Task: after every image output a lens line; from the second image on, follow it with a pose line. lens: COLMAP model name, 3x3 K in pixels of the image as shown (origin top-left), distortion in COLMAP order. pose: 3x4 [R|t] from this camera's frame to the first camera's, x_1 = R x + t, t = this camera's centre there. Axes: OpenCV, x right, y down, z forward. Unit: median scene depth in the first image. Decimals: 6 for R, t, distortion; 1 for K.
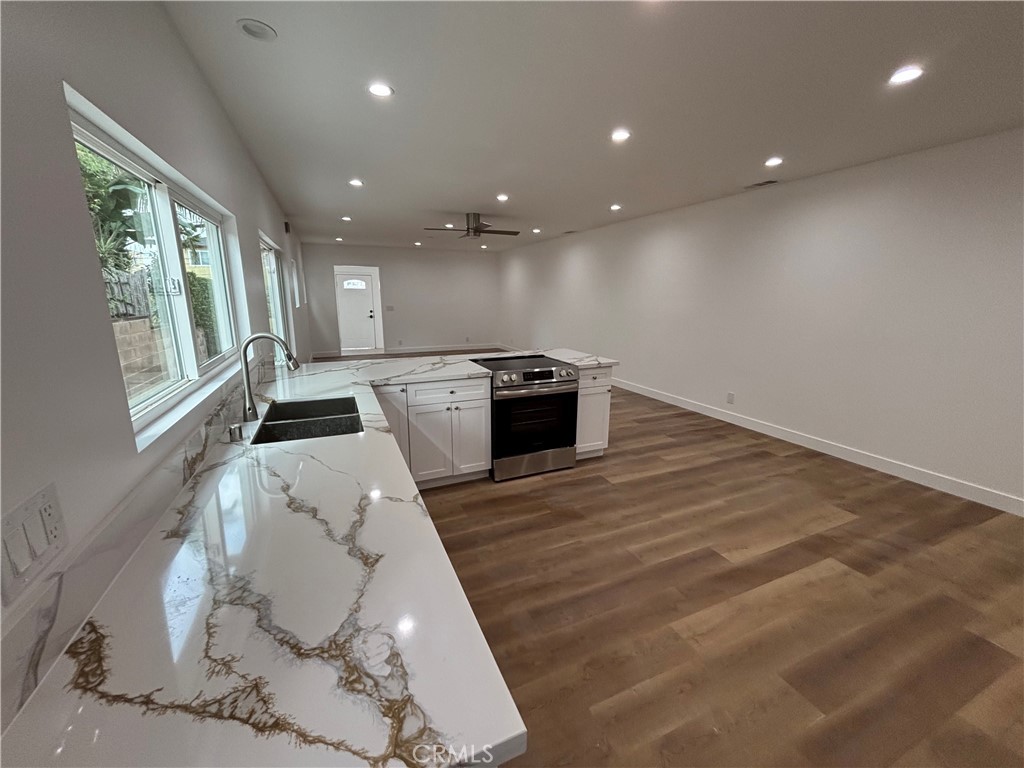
lens RADIAL K [[410.3, 0, 512.7], [0, 410.3, 382.9], [0, 0, 1]] dist [0.000528, 0.000167]
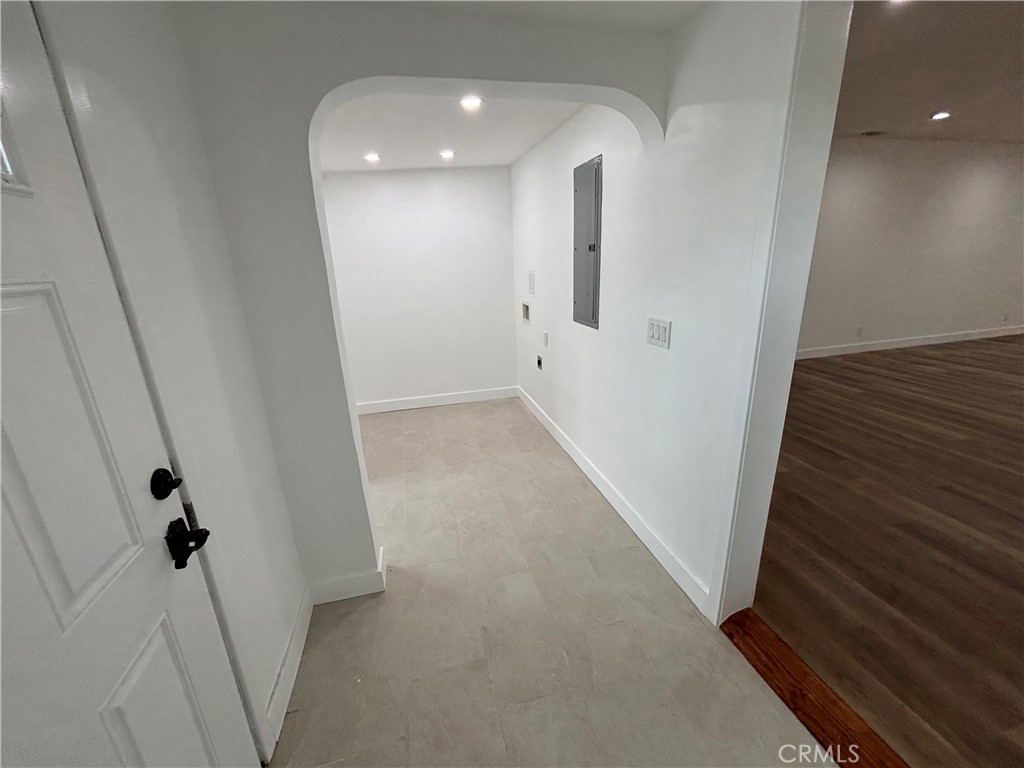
lens RADIAL K [[410.3, 0, 512.2], [0, 410.3, 380.8], [0, 0, 1]] dist [0.000528, 0.000167]
pose [[0.162608, -0.298540, 0.940443, -0.493938], [0.248216, 0.934853, 0.253848, -0.240487], [-0.954959, 0.192155, 0.226117, 1.119289]]
